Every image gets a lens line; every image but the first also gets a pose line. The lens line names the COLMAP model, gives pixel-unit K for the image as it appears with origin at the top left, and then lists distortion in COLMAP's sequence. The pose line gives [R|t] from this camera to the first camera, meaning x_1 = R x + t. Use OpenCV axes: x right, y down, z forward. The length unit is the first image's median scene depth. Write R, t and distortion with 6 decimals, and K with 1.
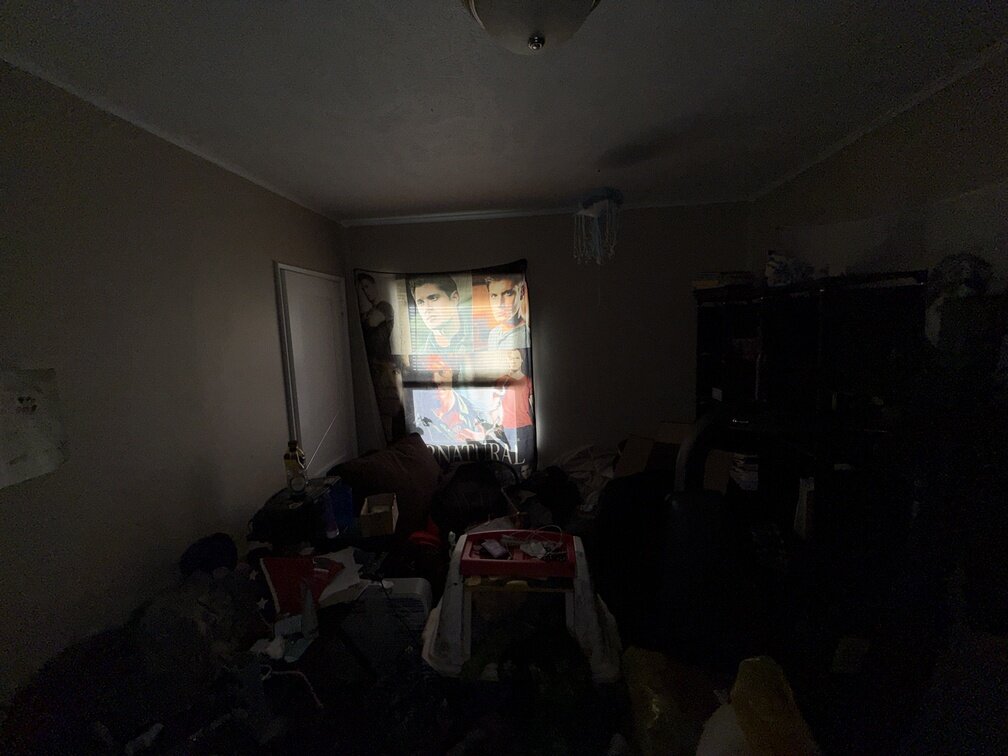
lens RADIAL K [[403.3, 0, 503.9], [0, 403.3, 378.4], [0, 0, 1]] dist [0.002092, -0.000518]
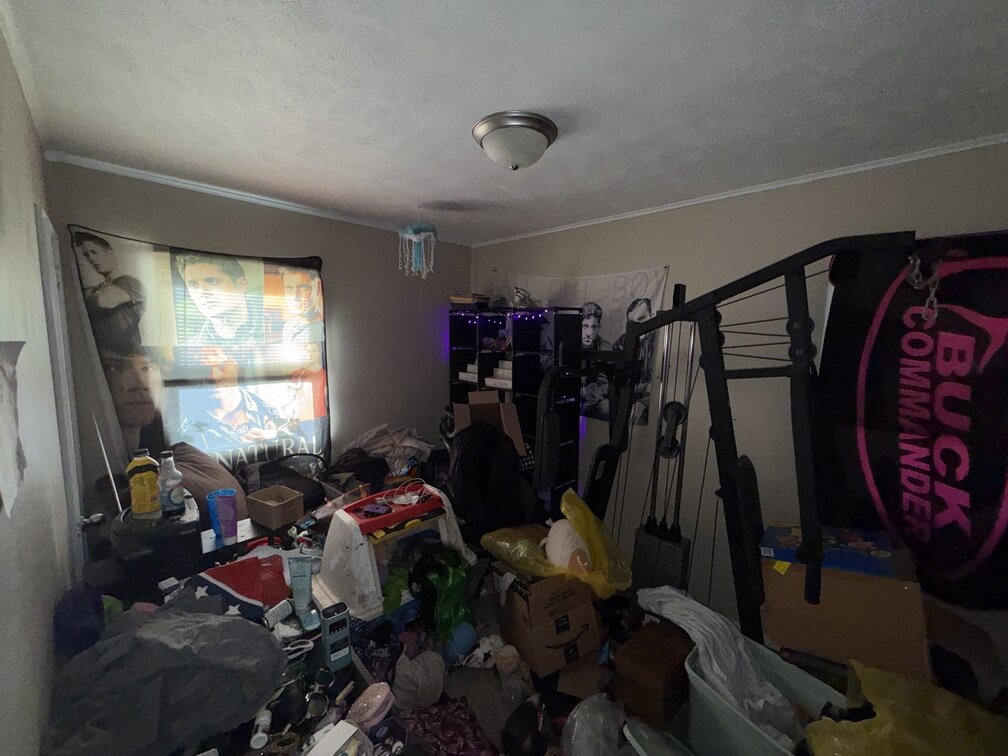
lens RADIAL K [[403.3, 0, 504.1], [0, 403.3, 378.9], [0, 0, 1]] dist [0.002092, -0.000518]
pose [[0.635360, -0.046891, 0.770791, -0.449520], [0.052385, 0.998473, 0.017561, 0.027703], [-0.770437, 0.029220, 0.636846, -0.030325]]
